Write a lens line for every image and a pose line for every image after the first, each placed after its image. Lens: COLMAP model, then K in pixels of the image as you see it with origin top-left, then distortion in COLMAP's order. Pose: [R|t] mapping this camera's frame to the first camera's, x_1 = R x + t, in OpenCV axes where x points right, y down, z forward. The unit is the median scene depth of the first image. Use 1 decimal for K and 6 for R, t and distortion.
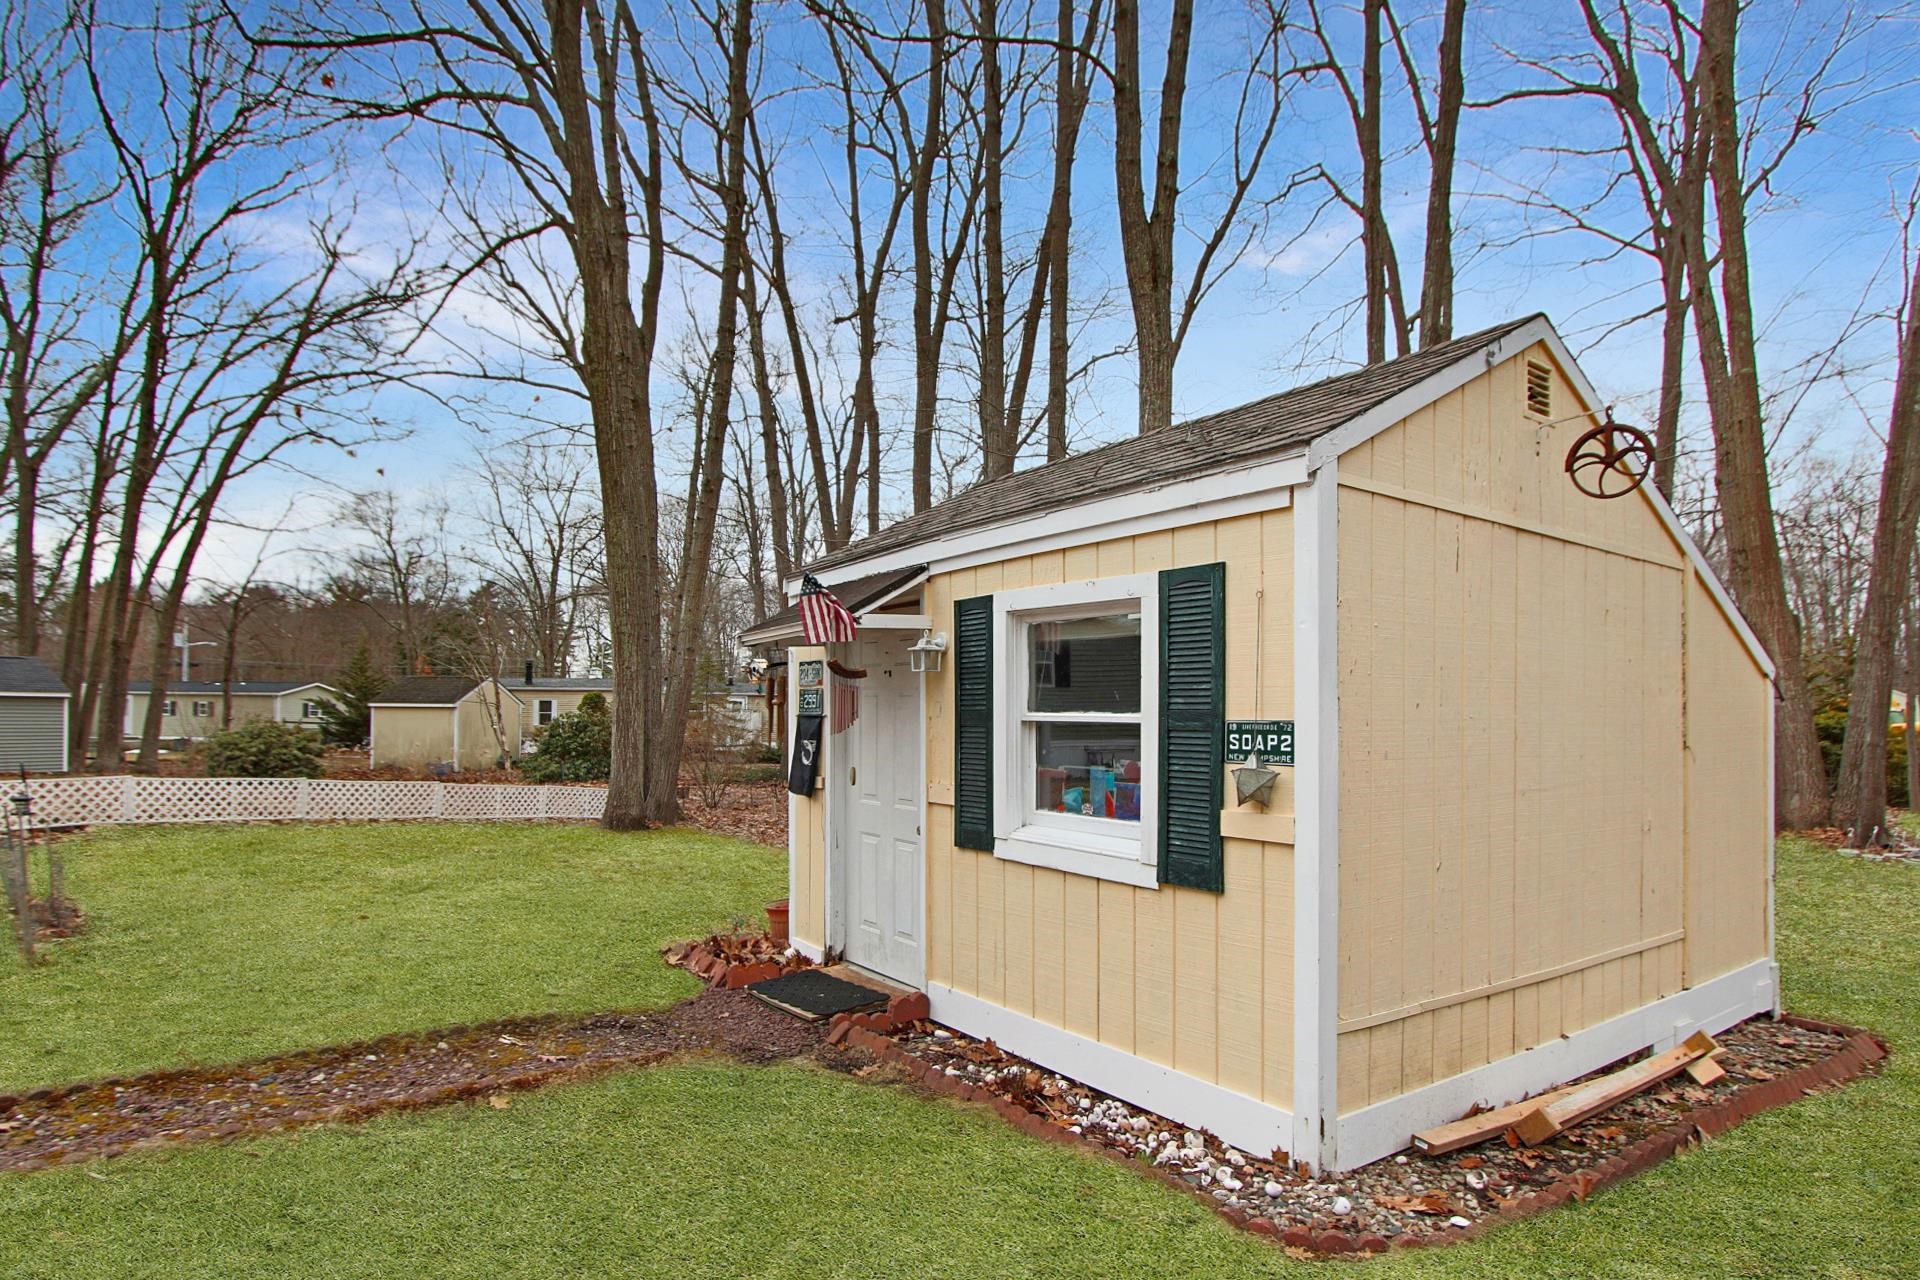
lens RADIAL K [[1064.7, 0, 957.1], [0, 1064.7, 696.8], [0, 0, 1]] dist [-0.000120, 0.000533]
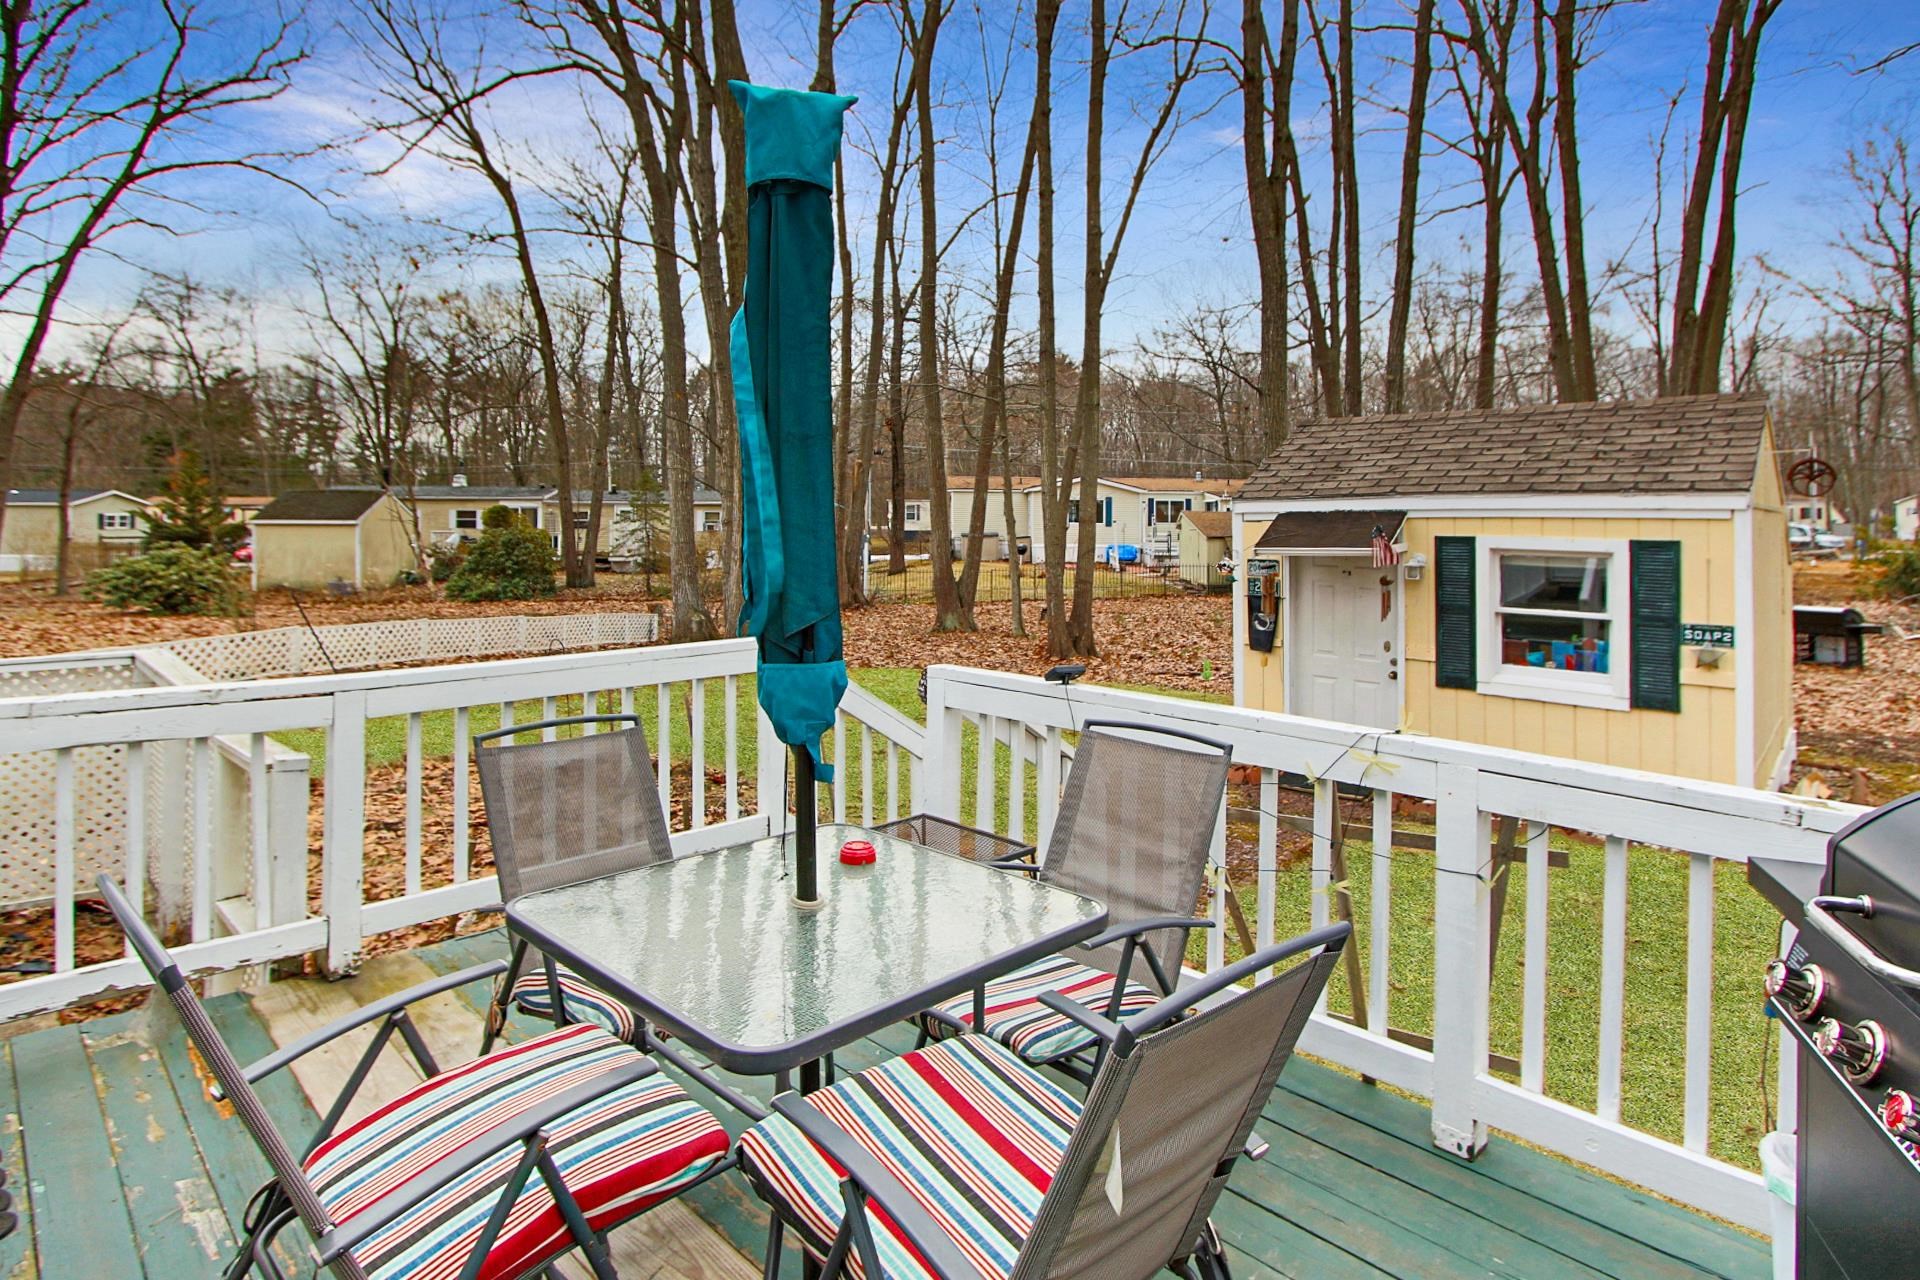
lens RADIAL K [[1069.1, 0, 966.4], [0, 1069.1, 508.0], [0, 0, 1]] dist [-0.002151, -0.000276]
pose [[0.972004, -0.007671, 0.234840, -1.106340], [0.002180, 0.999718, 0.023635, -0.177884], [-0.234955, -0.022461, 0.971747, -0.432149]]
